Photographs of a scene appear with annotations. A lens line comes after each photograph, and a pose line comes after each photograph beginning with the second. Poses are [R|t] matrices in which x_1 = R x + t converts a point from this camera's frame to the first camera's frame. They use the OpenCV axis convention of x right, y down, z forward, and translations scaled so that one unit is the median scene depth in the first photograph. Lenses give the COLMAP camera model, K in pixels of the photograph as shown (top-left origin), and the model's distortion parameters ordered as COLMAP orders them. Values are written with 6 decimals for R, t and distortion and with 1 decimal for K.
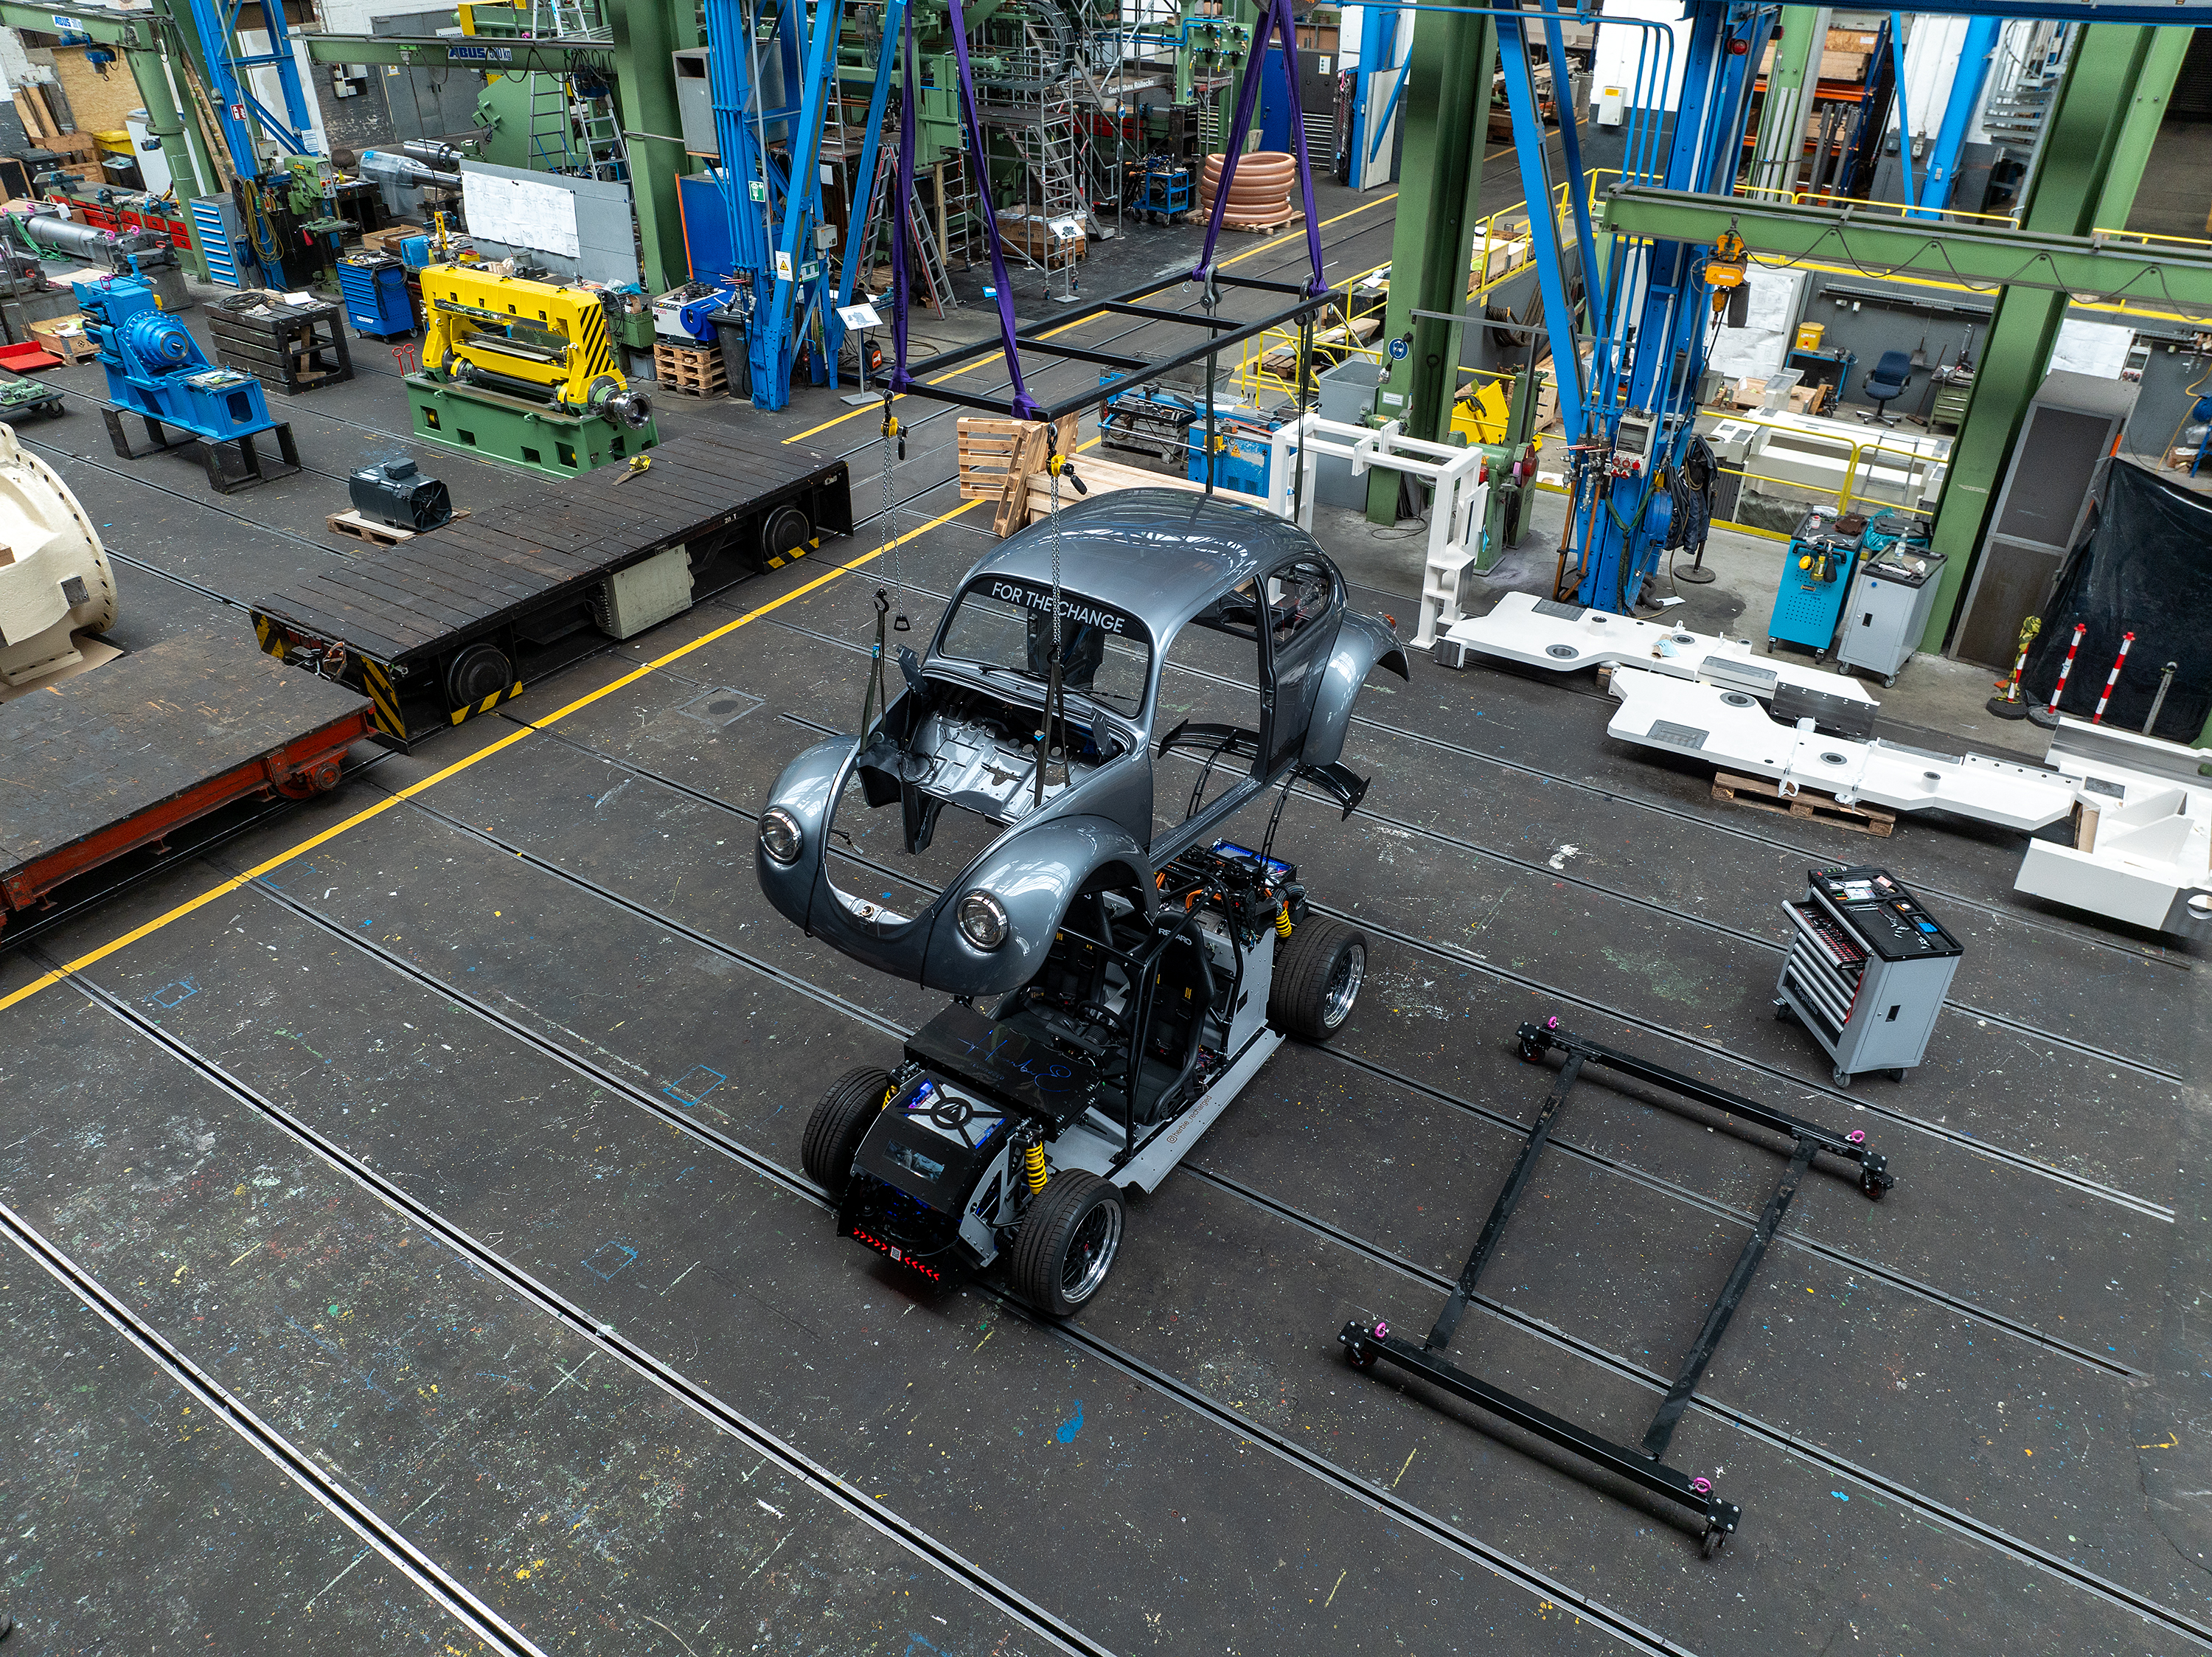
lens RADIAL K [[1557.8, 0, 1107.8], [0, 1557.8, 837.0], [0, 0, 1]] dist [-0.043717, 0.010424]
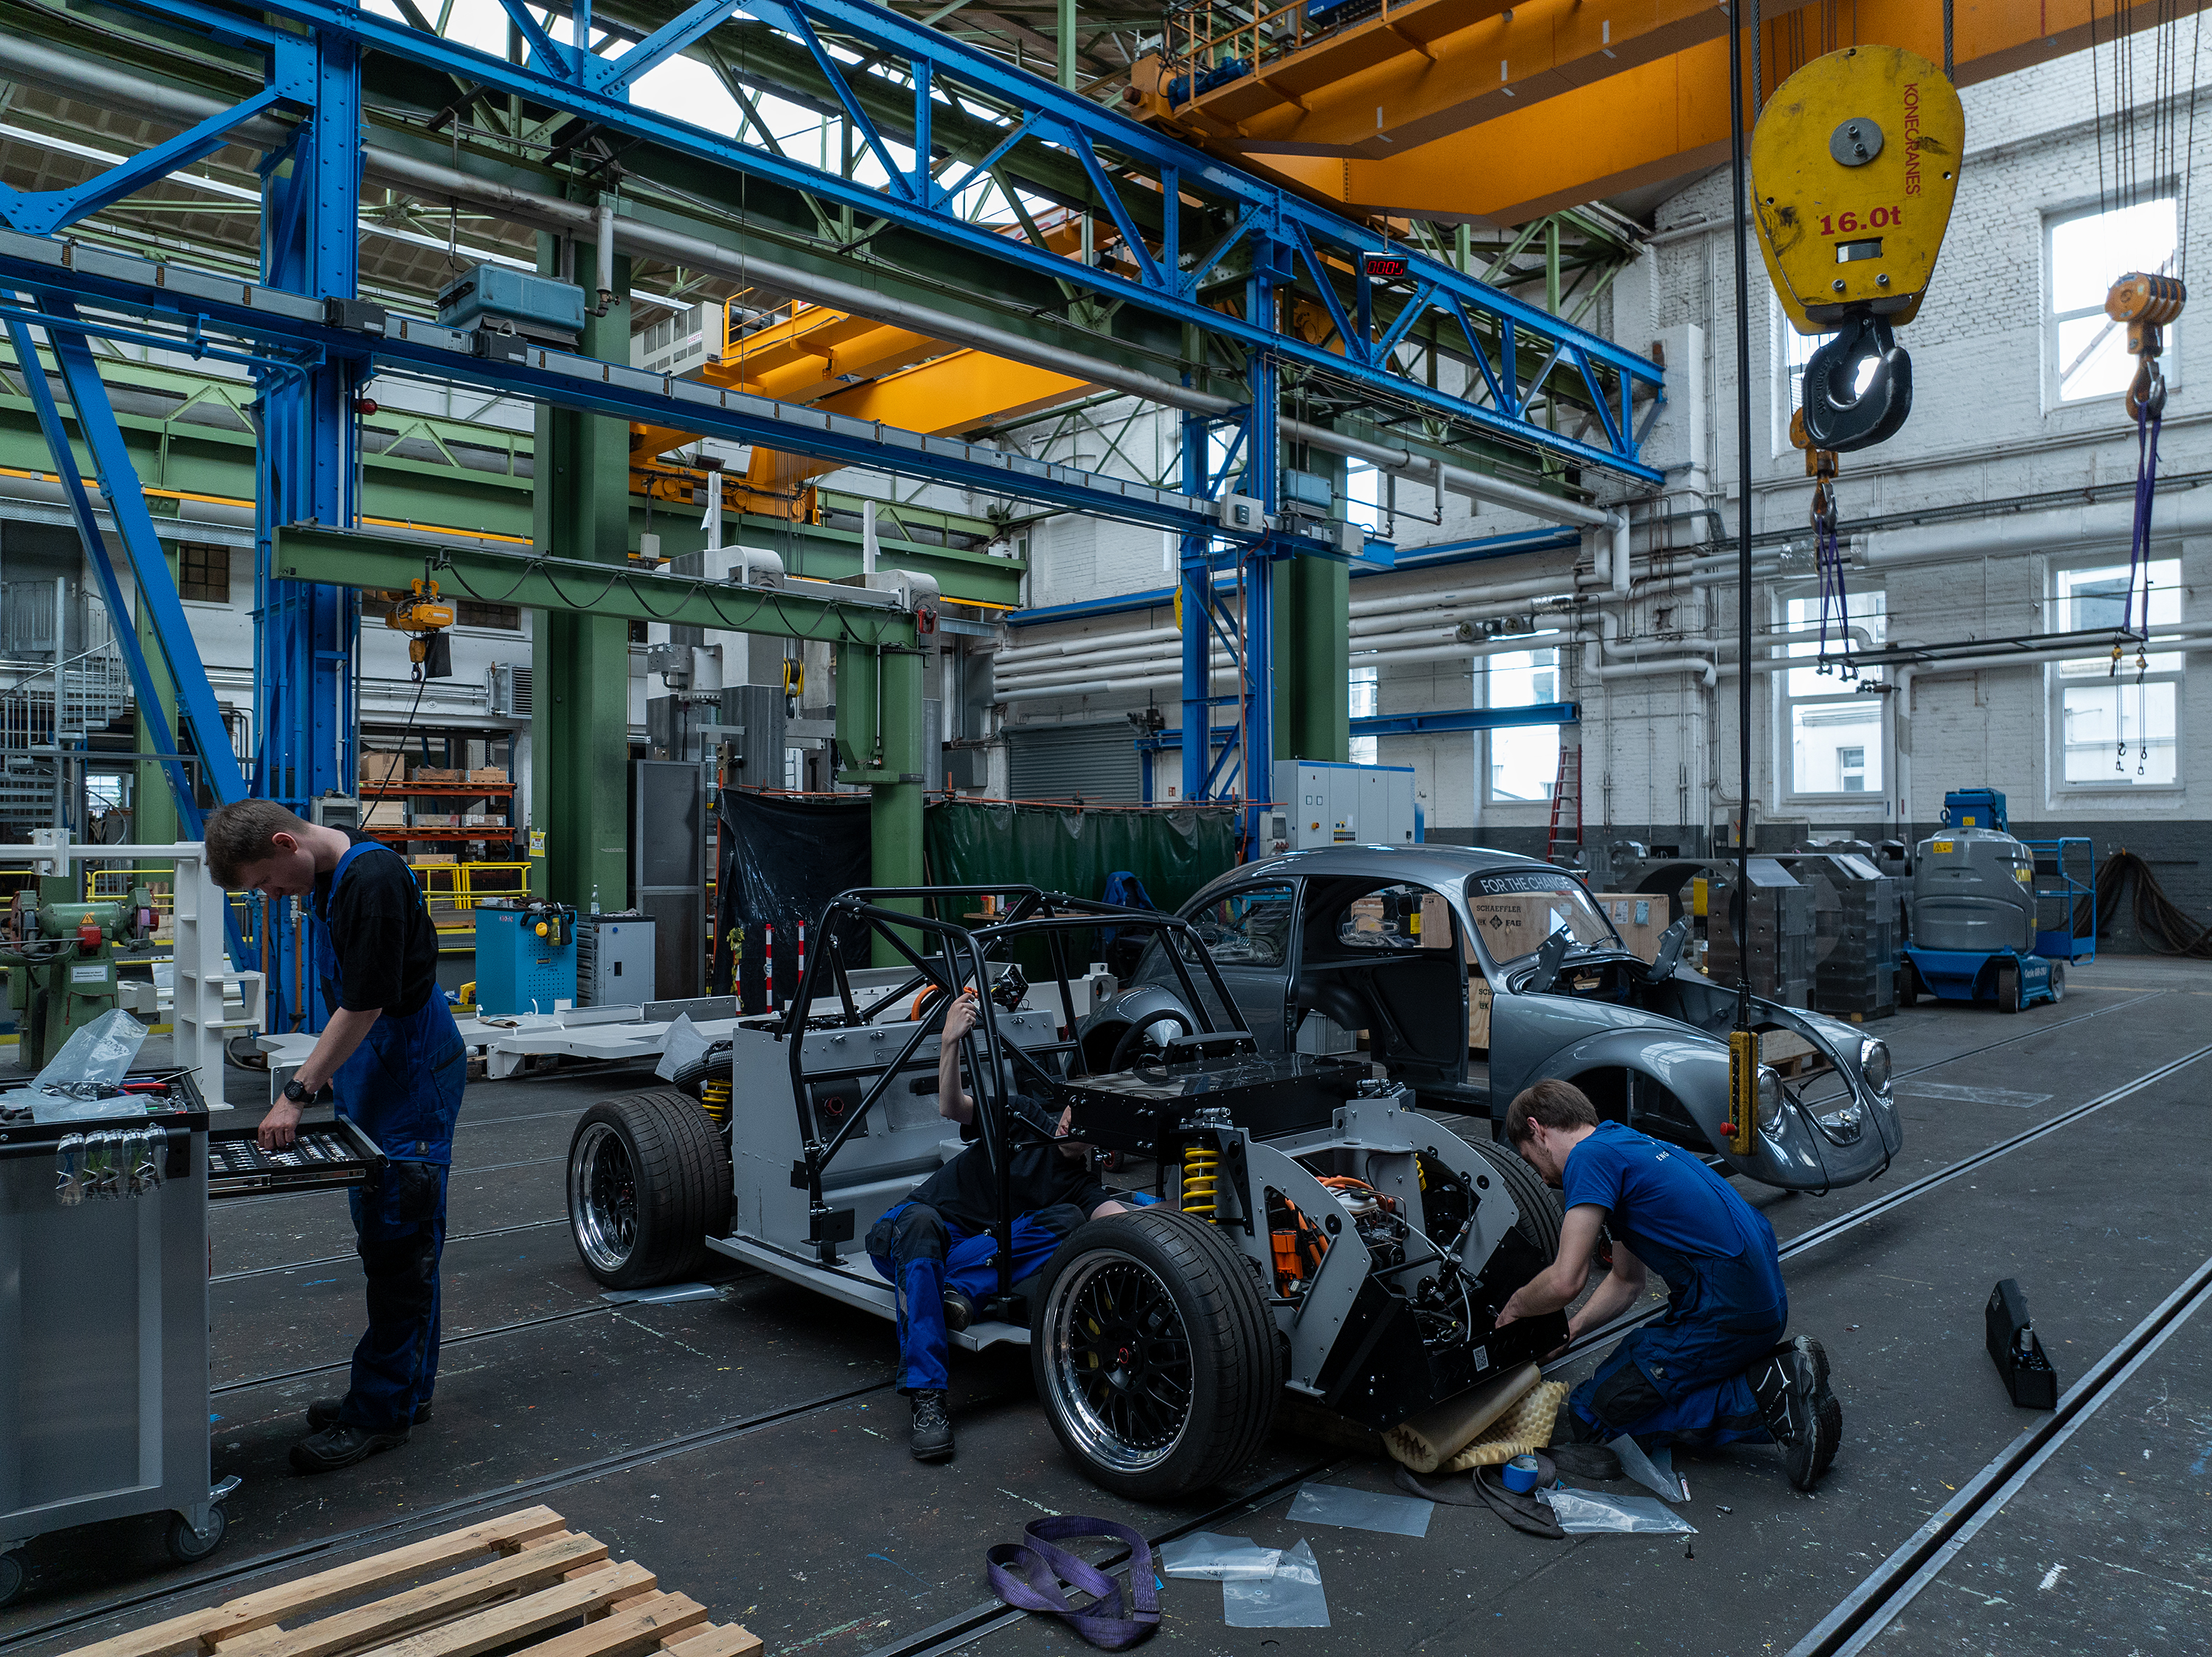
lens RADIAL K [[1557.8, 0, 1108.3], [0, 1557.8, 834.7], [0, 0, 1]] dist [-0.043717, 0.010424]
pose [[0.211529, 0.000304, 0.977372, -0.379669], [0.537767, 0.834985, -0.116647, 0.065375], [-0.816126, 0.550272, 0.176460, 0.514019]]
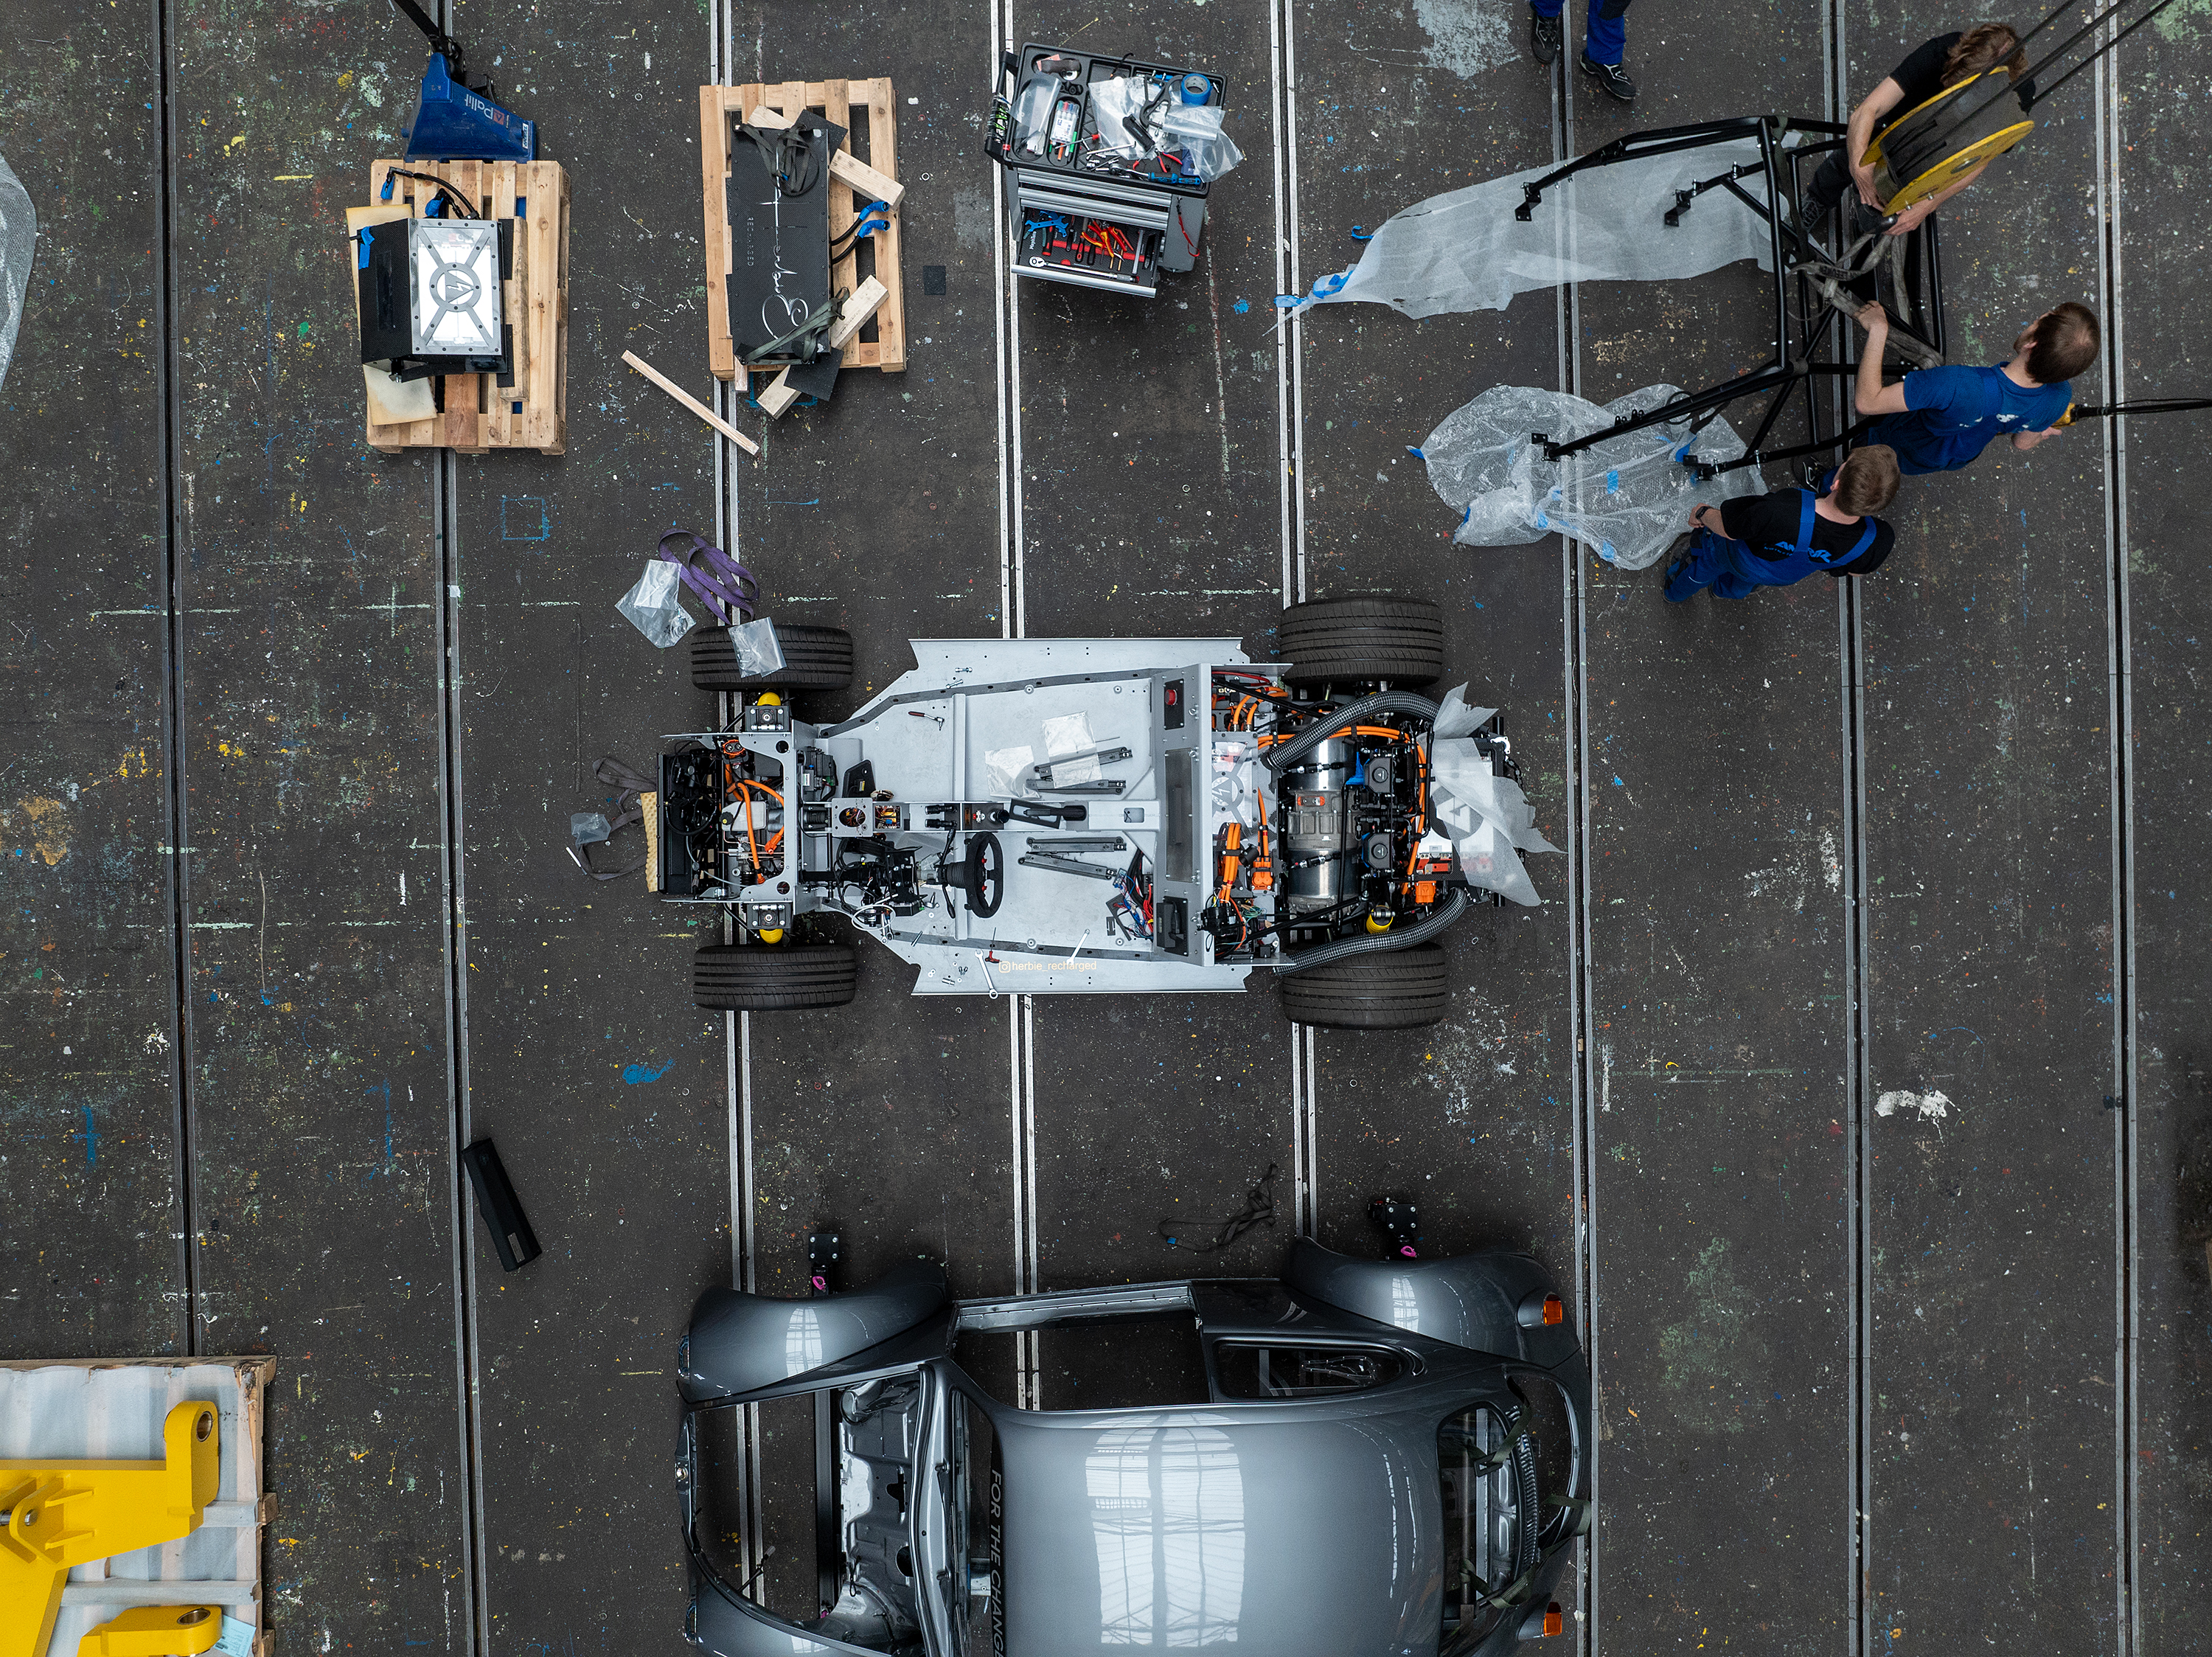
lens RADIAL K [[1557.8, 0, 1107.6], [0, 1557.8, 829.0], [0, 0, 1]] dist [-0.043717, 0.010424]
pose [[0.563203, 0.826271, 0.008911, 0.002778], [-0.459720, 0.304357, 0.834281, -0.330753], [0.686630, -0.473966, 0.551268, 0.385090]]
